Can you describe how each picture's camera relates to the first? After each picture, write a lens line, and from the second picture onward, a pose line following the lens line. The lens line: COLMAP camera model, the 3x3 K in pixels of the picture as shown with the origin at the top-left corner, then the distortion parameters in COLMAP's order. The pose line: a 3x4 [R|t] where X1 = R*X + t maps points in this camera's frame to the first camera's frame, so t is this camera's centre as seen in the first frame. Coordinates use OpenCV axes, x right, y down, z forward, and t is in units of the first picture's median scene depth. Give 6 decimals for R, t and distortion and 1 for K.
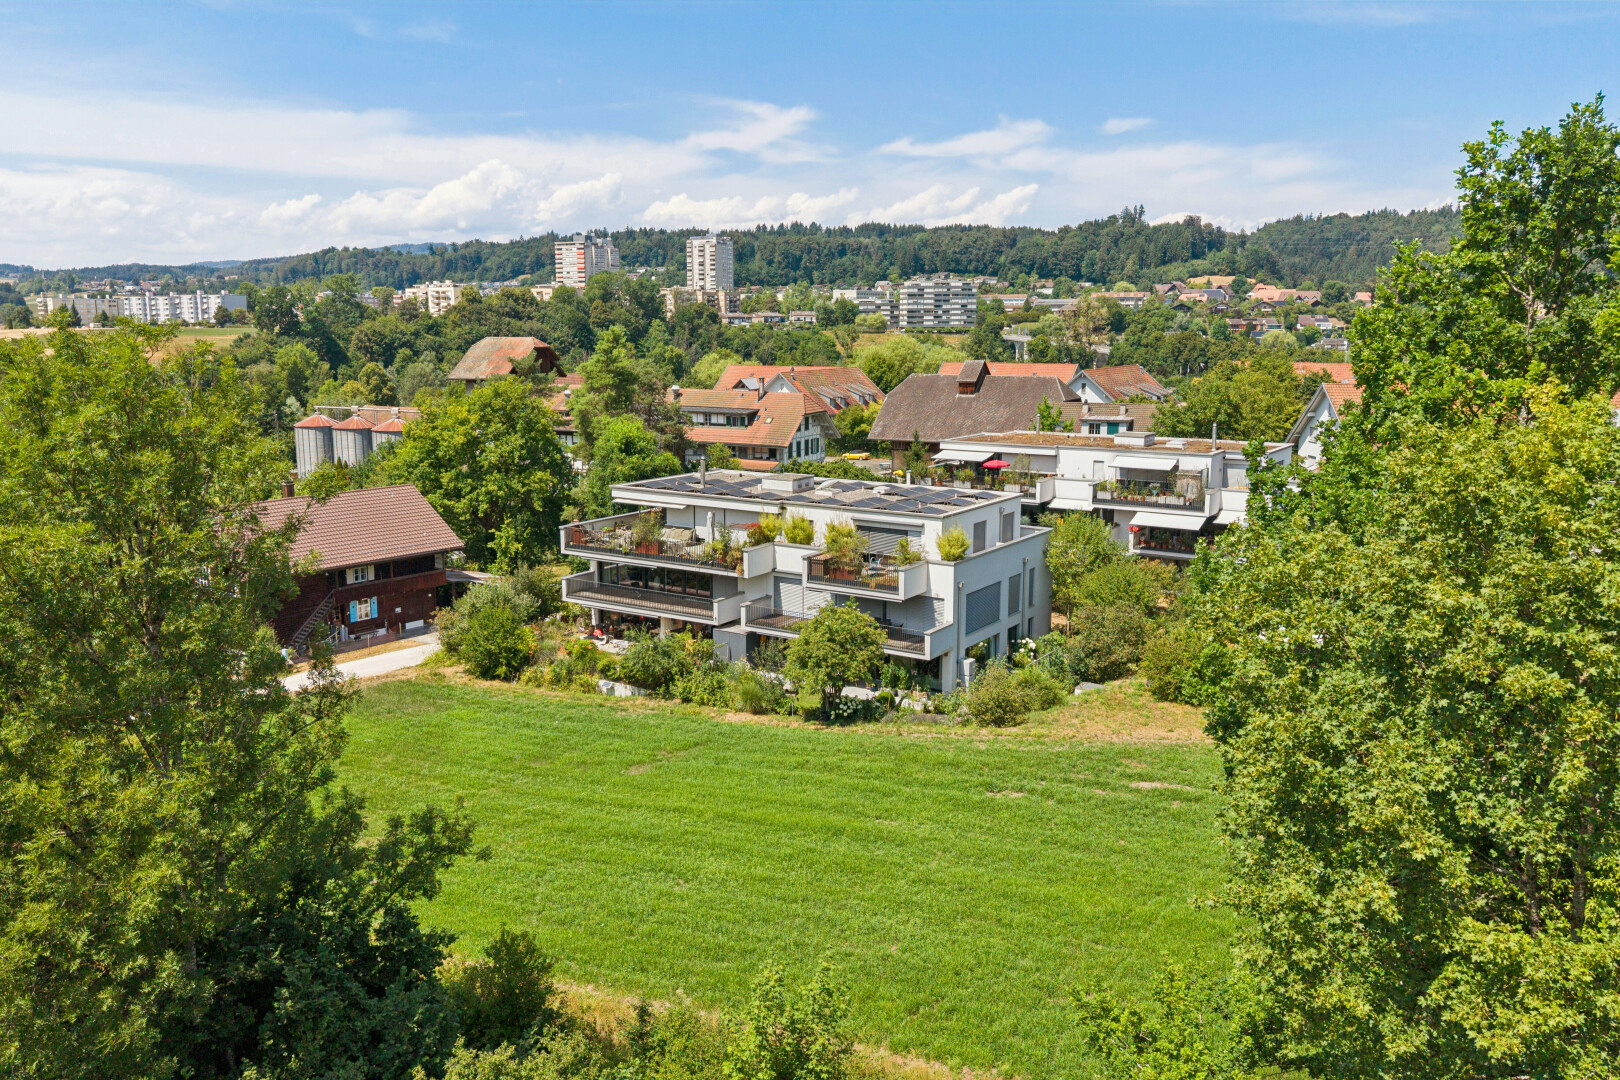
lens RADIAL K [[1276.8, 0, 810.0], [0, 1276.8, 540.0], [0, 0, 1]] dist [0.084886, -0.131530]
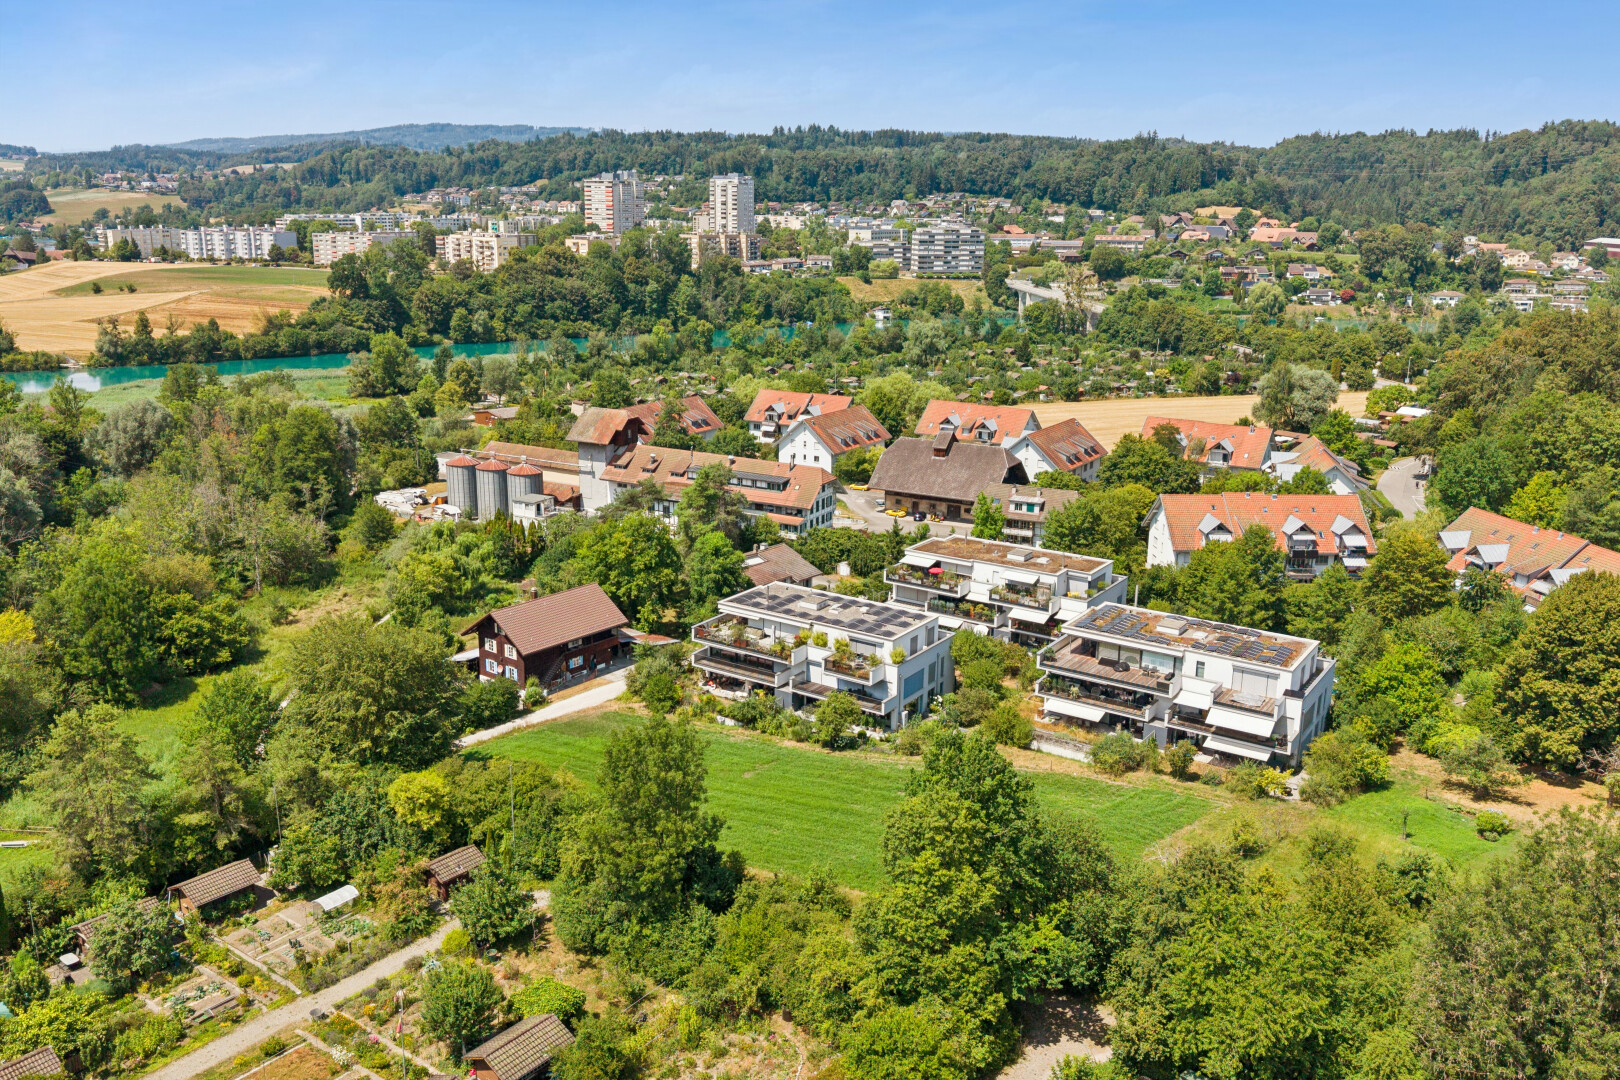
lens RADIAL K [[1276.8, 0, 810.0], [0, 1276.8, 540.0], [0, 0, 1]] dist [0.084886, -0.131530]
pose [[0.999862, 0.013774, -0.009273, -0.001806], [-0.013016, 0.996917, 0.077371, -0.067740], [0.010310, -0.077240, 0.996959, -0.201324]]
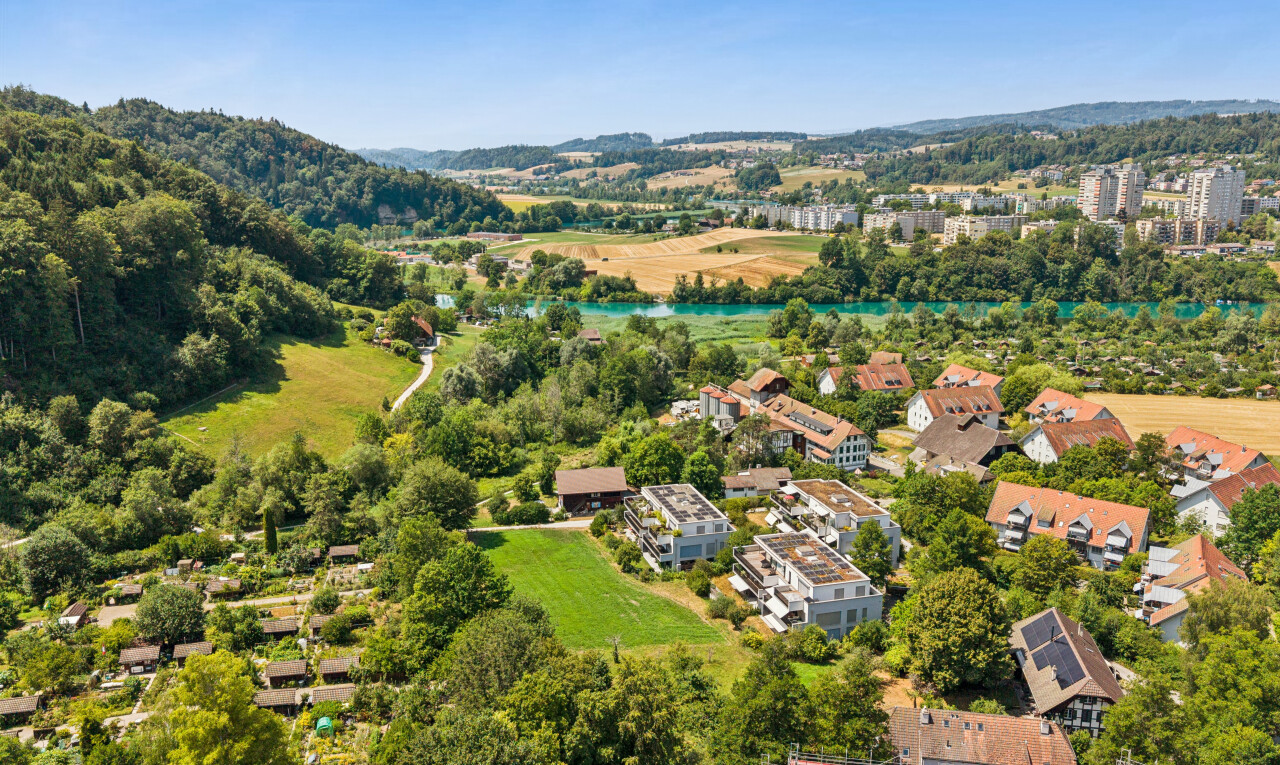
lens RADIAL K [[994.6, 0, 640.0], [0, 994.6, 382.5], [0, 0, 1]] dist [0.054041, -0.127622]
pose [[0.773152, 0.137928, -0.619041, 0.358995], [-0.116264, 0.990348, 0.075452, -0.128574], [0.623474, 0.013636, 0.781725, -0.271455]]
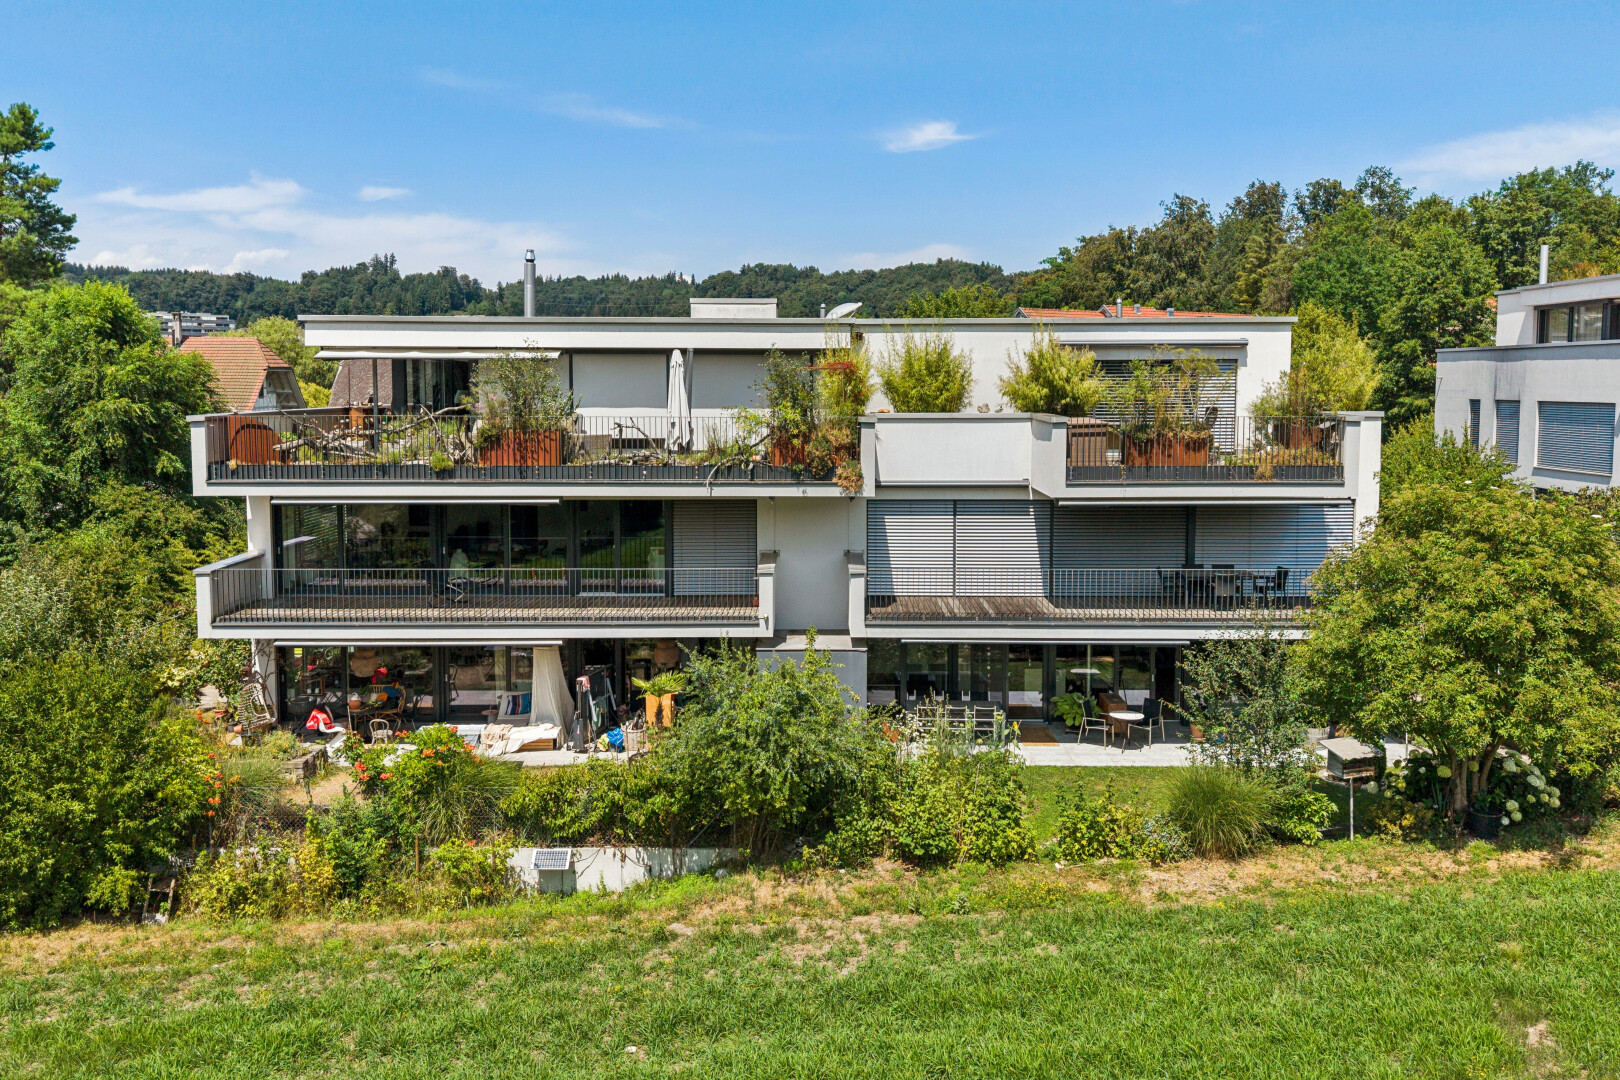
lens RADIAL K [[1276.8, 0, 810.0], [0, 1276.8, 540.0], [0, 0, 1]] dist [0.084886, -0.131530]
pose [[0.842347, -0.066031, 0.534876, -0.057619], [0.090661, 0.995684, -0.019859, 0.010471], [-0.531256, 0.065220, 0.844697, 0.151798]]
